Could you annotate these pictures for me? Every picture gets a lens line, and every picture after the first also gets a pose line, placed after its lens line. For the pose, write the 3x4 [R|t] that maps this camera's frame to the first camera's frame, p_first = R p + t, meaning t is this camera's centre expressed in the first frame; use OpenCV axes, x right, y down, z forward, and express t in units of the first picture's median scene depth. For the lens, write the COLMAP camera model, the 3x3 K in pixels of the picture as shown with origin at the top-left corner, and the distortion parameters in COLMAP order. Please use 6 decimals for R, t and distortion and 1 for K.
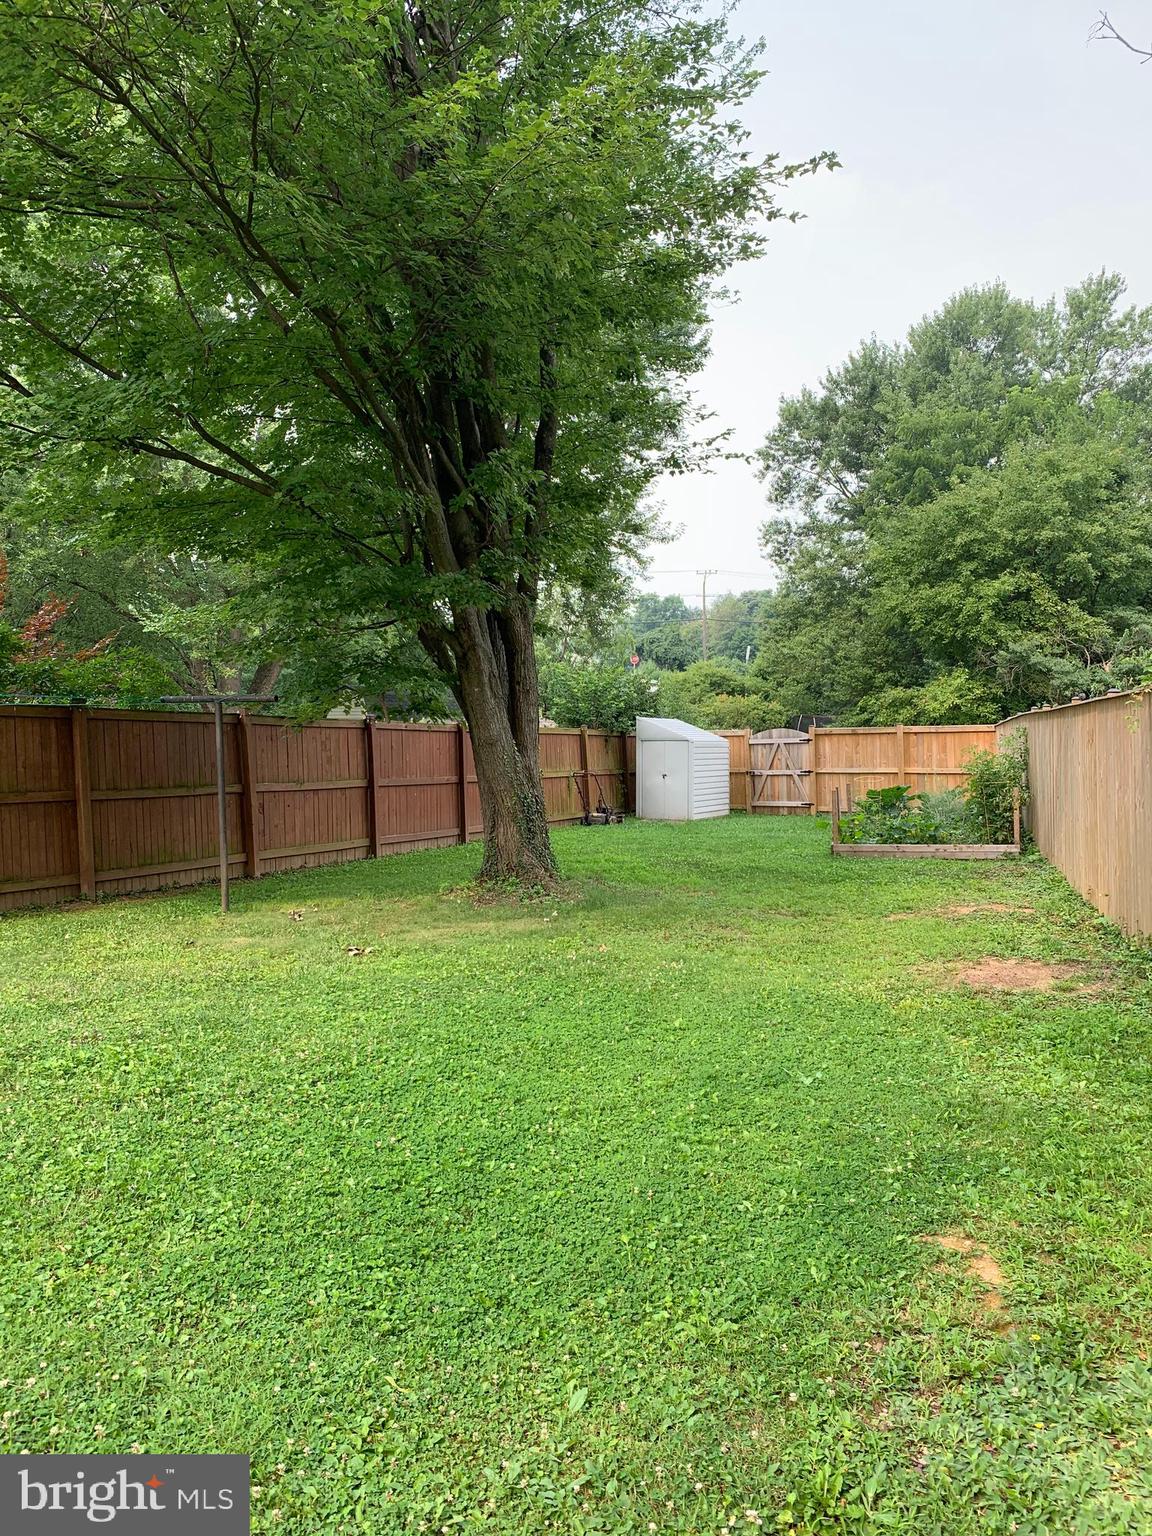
lens RADIAL K [[1163.3, 0, 576.0], [0, 1163.3, 768.0], [0, 0, 1]] dist [0.005023, -0.000530]
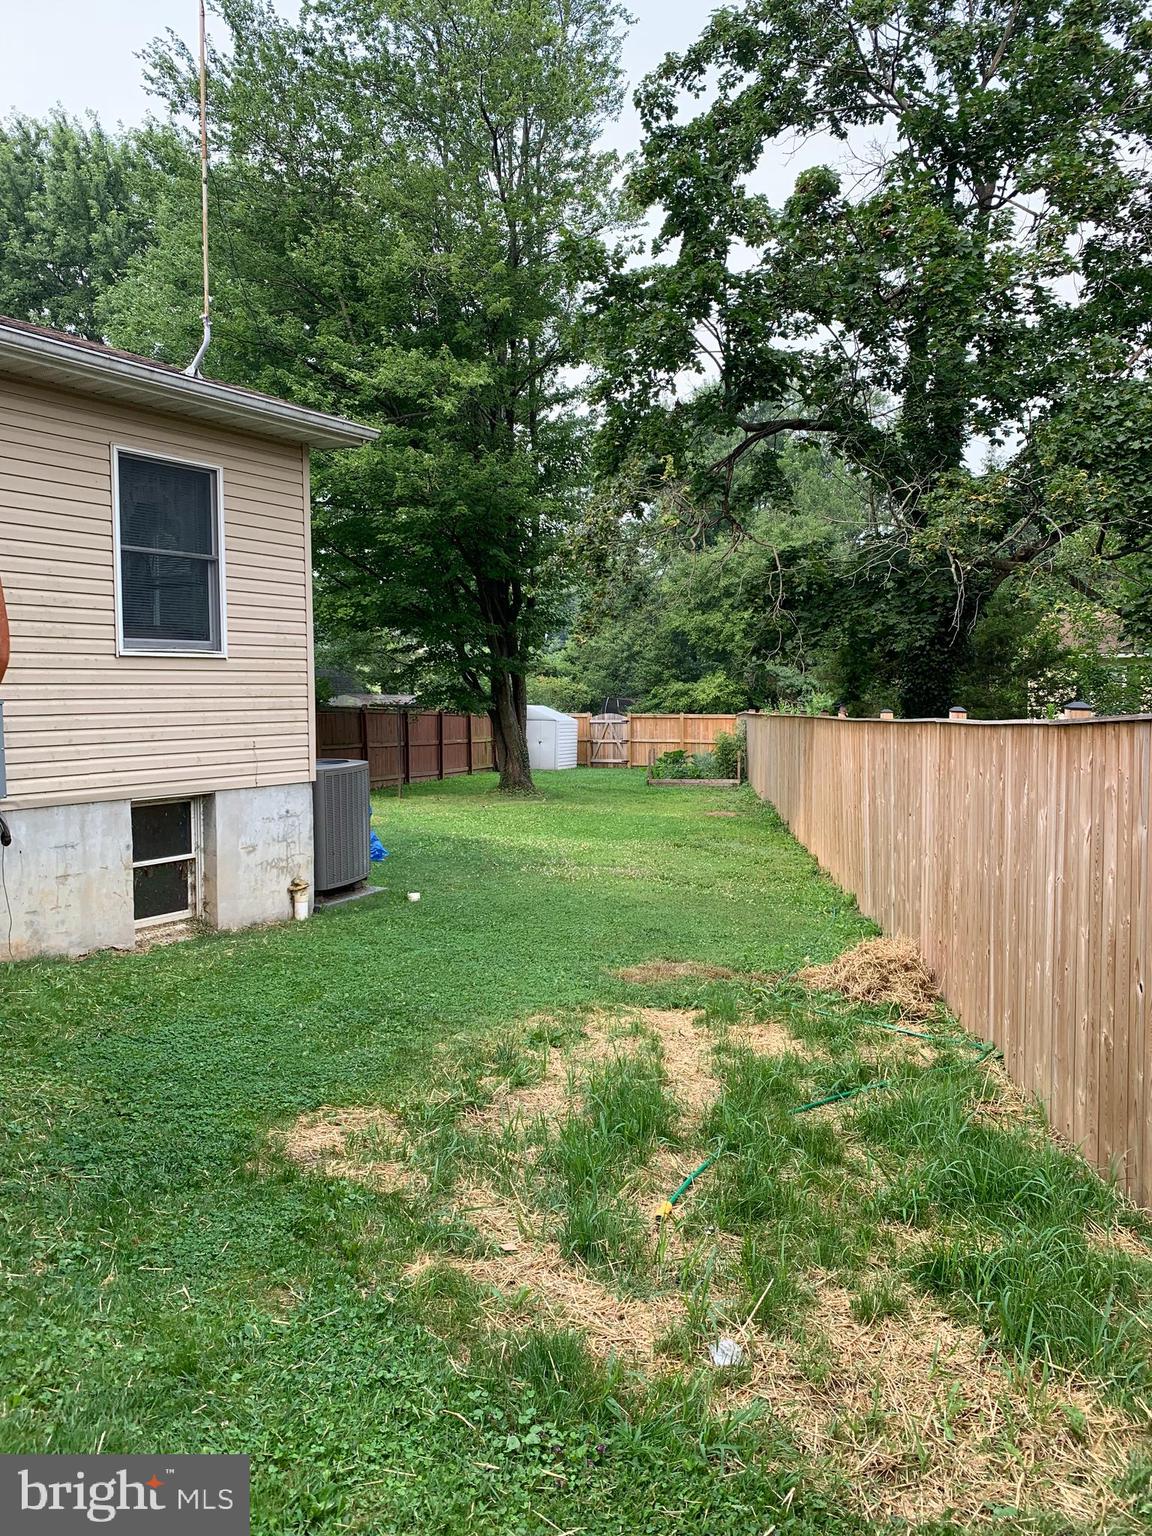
lens RADIAL K [[1163.3, 0, 576.0], [0, 1163.3, 768.0], [0, 0, 1]] dist [0.005023, -0.000530]
pose [[0.982479, 0.011089, 0.186042, -0.122076], [-0.016675, 0.999455, 0.028486, -0.002750], [-0.185625, -0.031089, 0.982129, -0.415081]]
